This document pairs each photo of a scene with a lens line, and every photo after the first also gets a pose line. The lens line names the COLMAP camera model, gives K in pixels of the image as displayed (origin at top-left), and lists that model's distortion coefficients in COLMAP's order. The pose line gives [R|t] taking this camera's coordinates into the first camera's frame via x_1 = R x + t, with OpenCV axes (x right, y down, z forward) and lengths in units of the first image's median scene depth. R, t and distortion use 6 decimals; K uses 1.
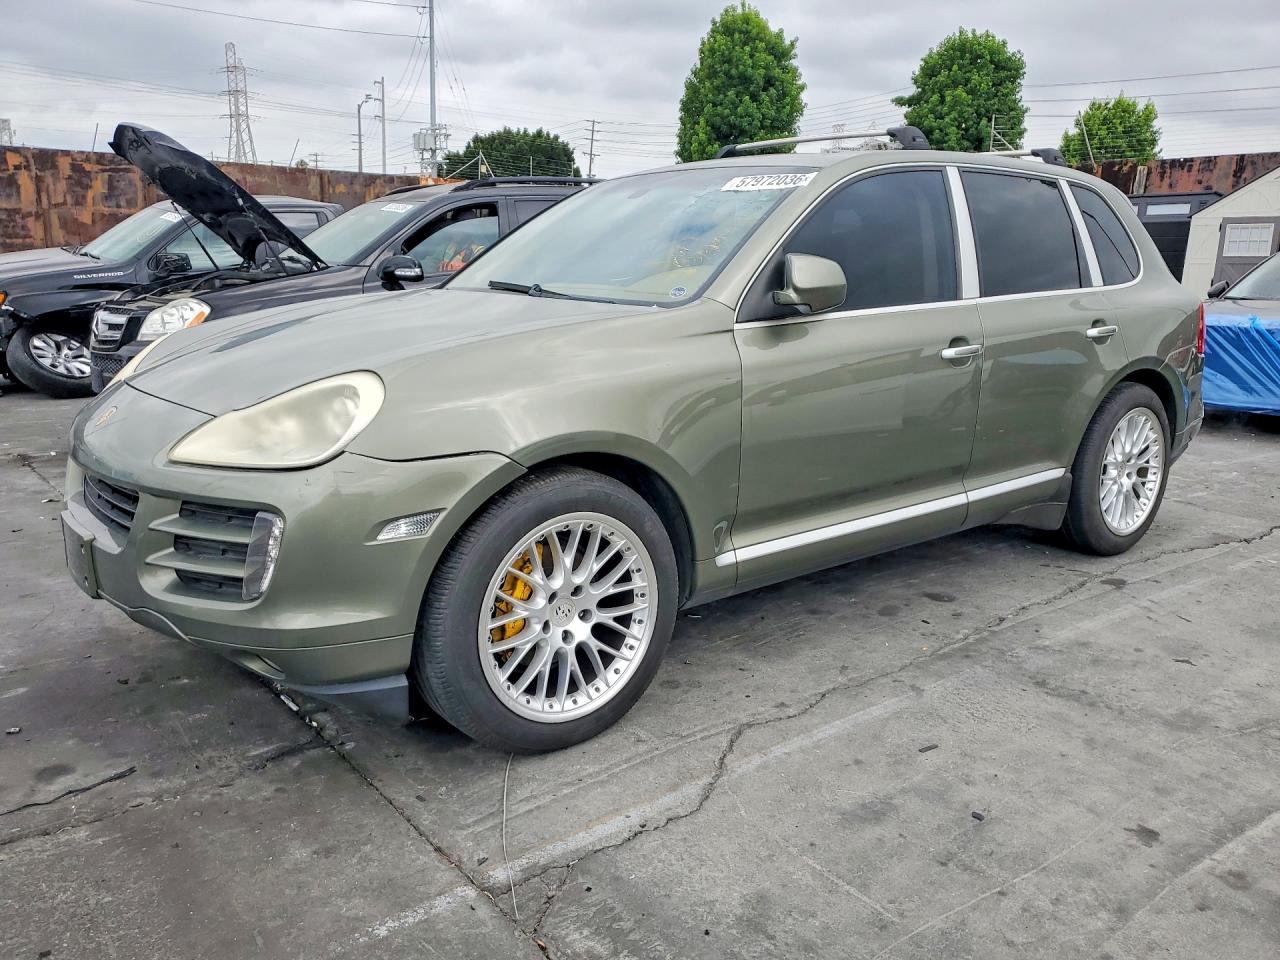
lens RADIAL K [[1007.3, 0, 644.1], [0, 1007.3, 481.1], [0, 0, 1]] dist [0.007388, 0.007294]
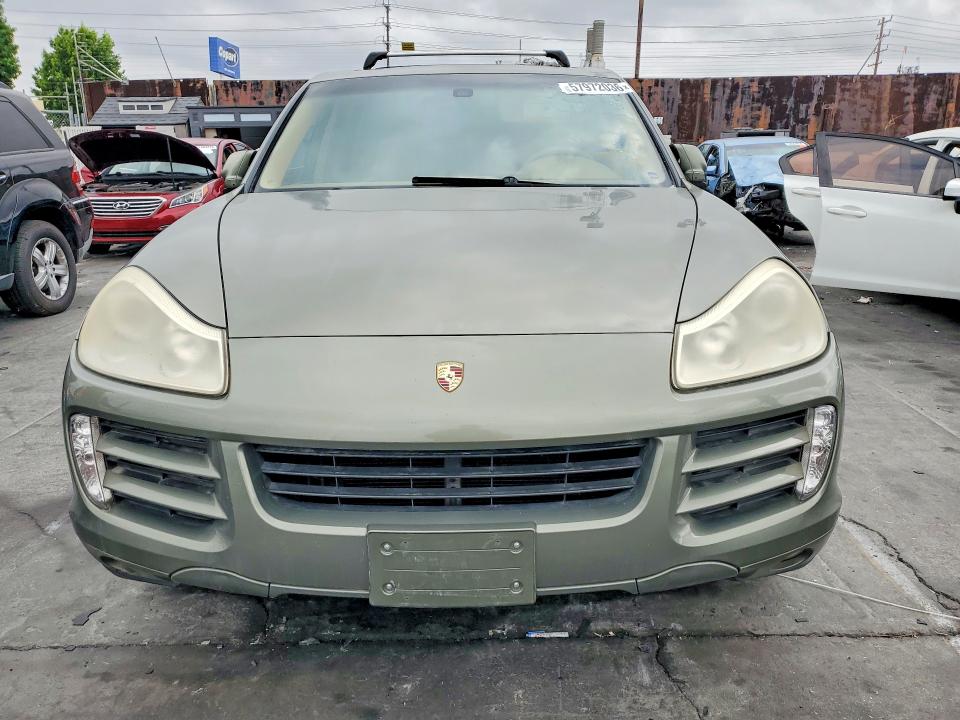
lens RADIAL K [[755.5, 0, 481.9], [0, 755.5, 364.2], [0, 0, 1]] dist [0.007388, 0.007294]
pose [[0.622417, -0.223791, 0.750010, -0.133304], [0.183758, 0.973250, 0.137906, -0.020628], [-0.760809, 0.051985, 0.646890, 0.089939]]
